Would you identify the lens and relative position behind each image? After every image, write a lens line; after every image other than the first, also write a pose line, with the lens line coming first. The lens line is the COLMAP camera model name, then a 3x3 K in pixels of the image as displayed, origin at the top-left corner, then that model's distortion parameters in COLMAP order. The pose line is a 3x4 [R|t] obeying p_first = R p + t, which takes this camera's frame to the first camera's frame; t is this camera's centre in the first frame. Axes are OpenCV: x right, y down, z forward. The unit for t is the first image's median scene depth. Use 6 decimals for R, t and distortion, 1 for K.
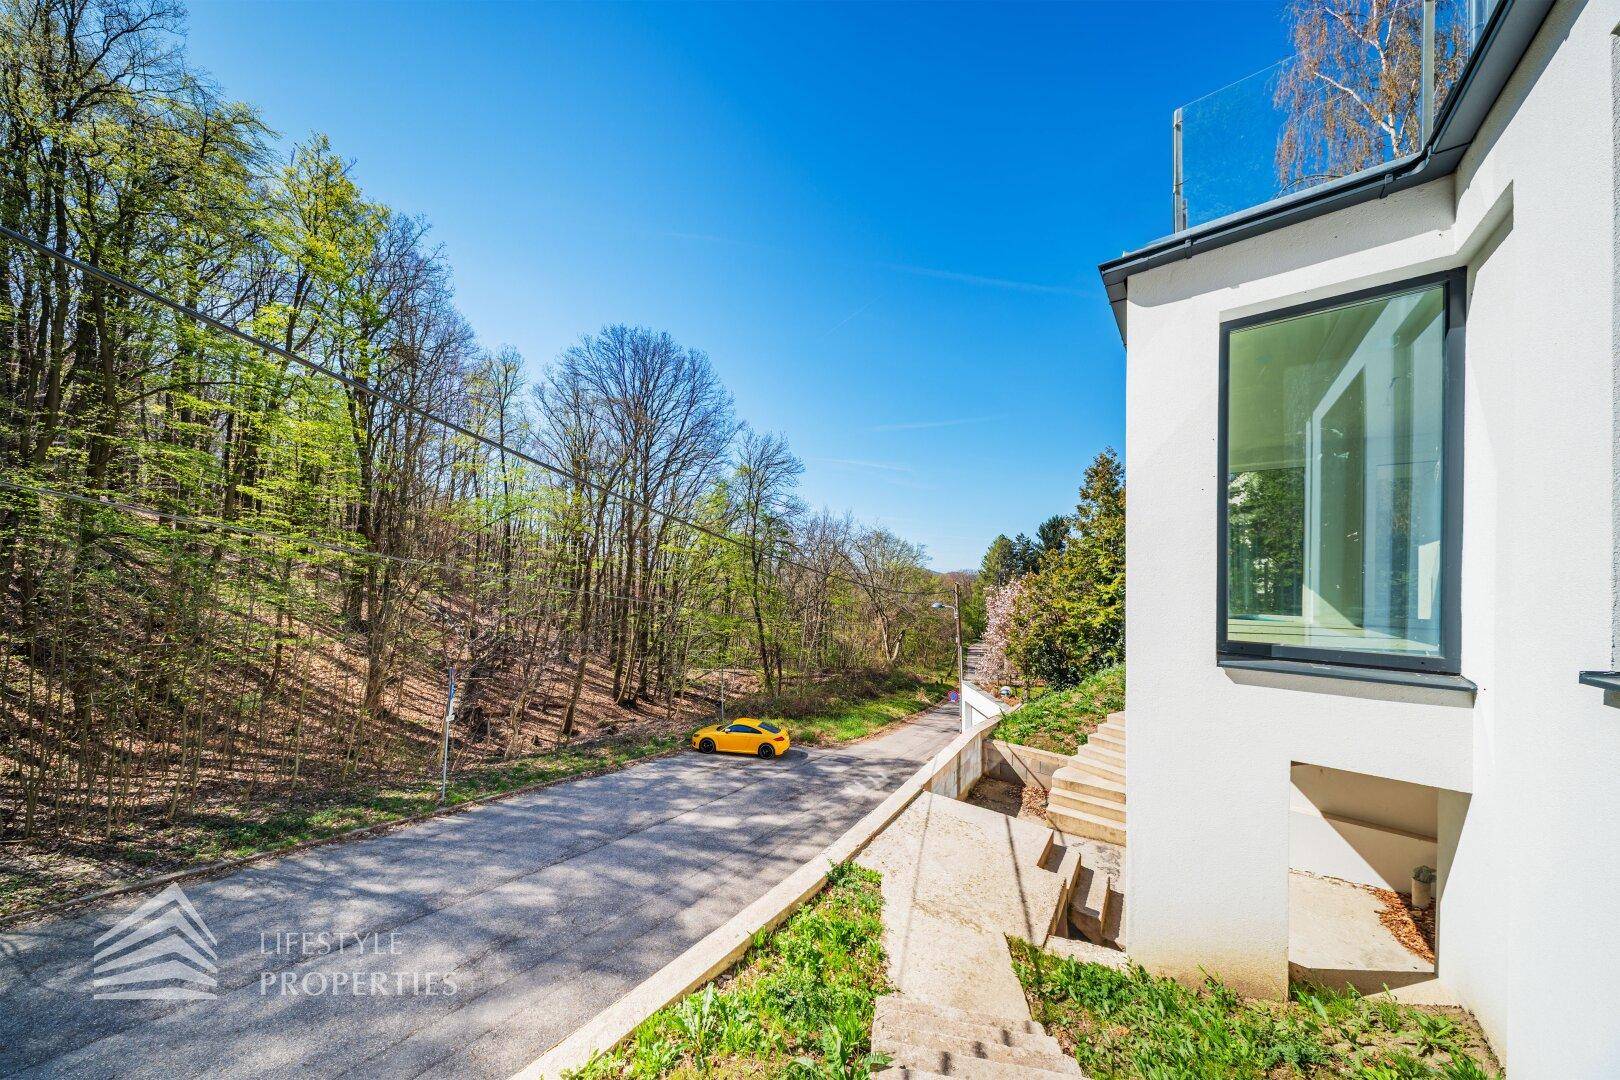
lens RADIAL K [[463.2, 0, 828.4], [0, 463.2, 566.0], [0, 0, 1]] dist [0.014244, -0.003328]
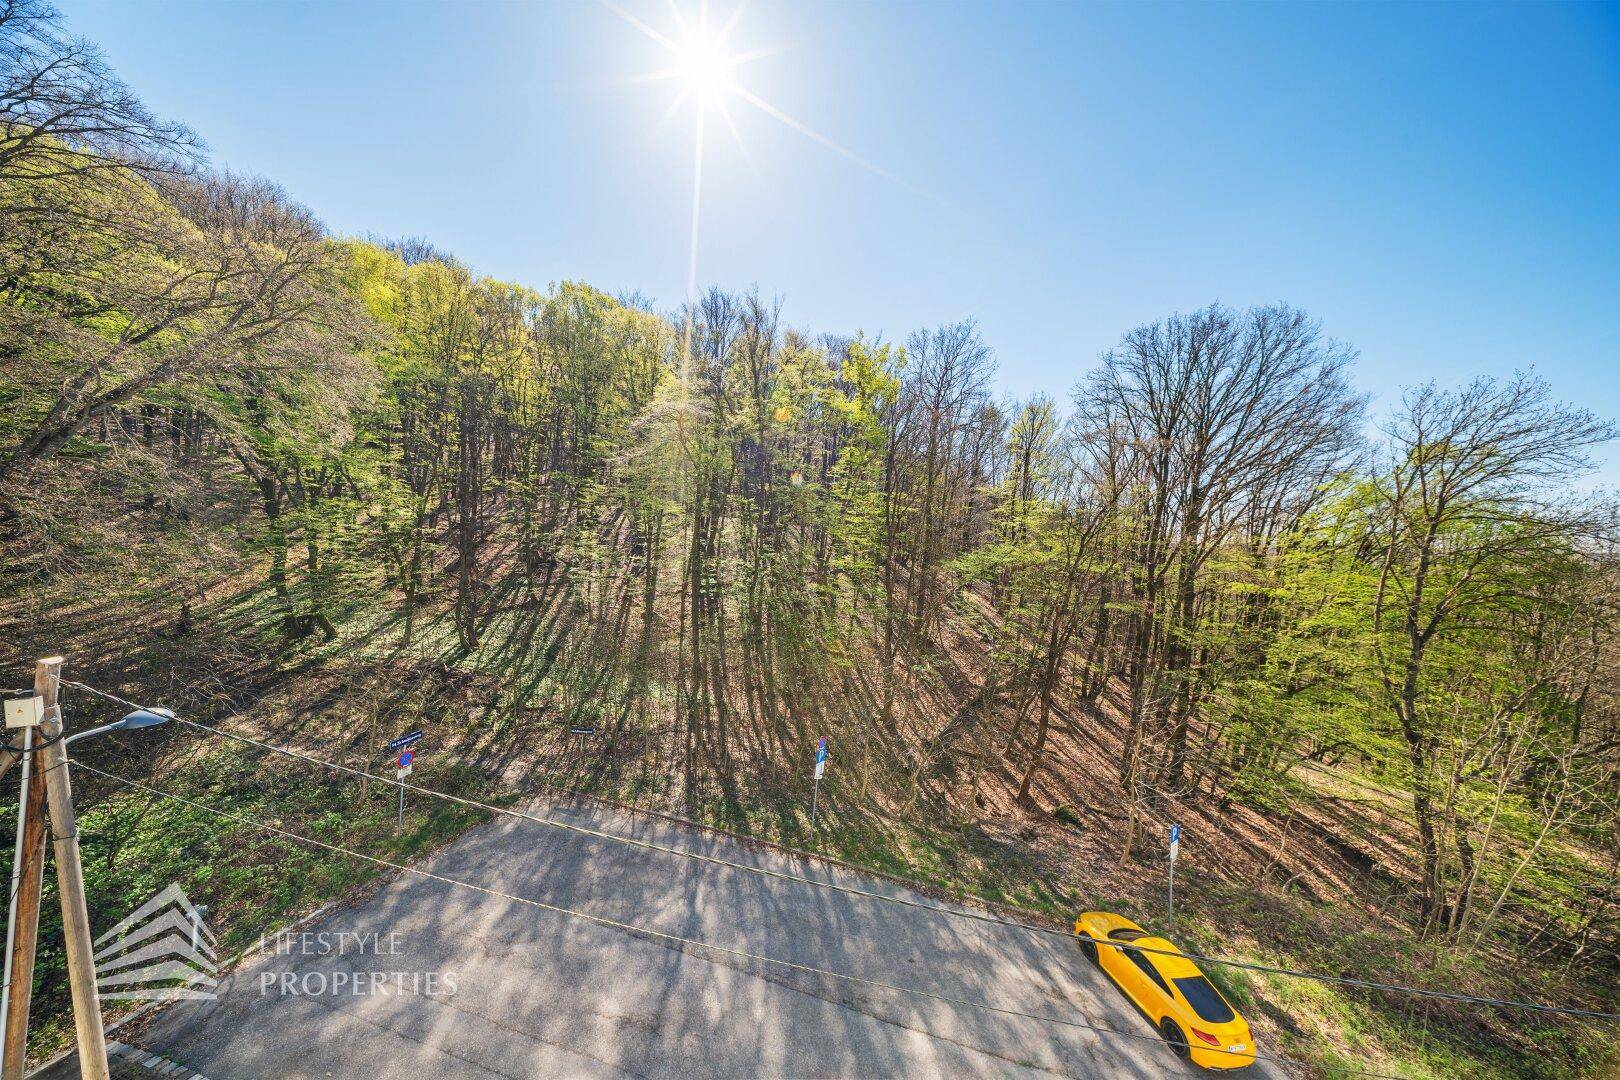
lens RADIAL K [[463.2, 0, 817.4], [0, 463.2, 541.2], [0, 0, 1]] dist [0.014244, -0.003328]
pose [[0.358815, -0.008957, -0.933366, 0.250468], [-0.030654, 0.999302, -0.021374, -0.189303], [0.932905, 0.036280, 0.358290, 0.346115]]
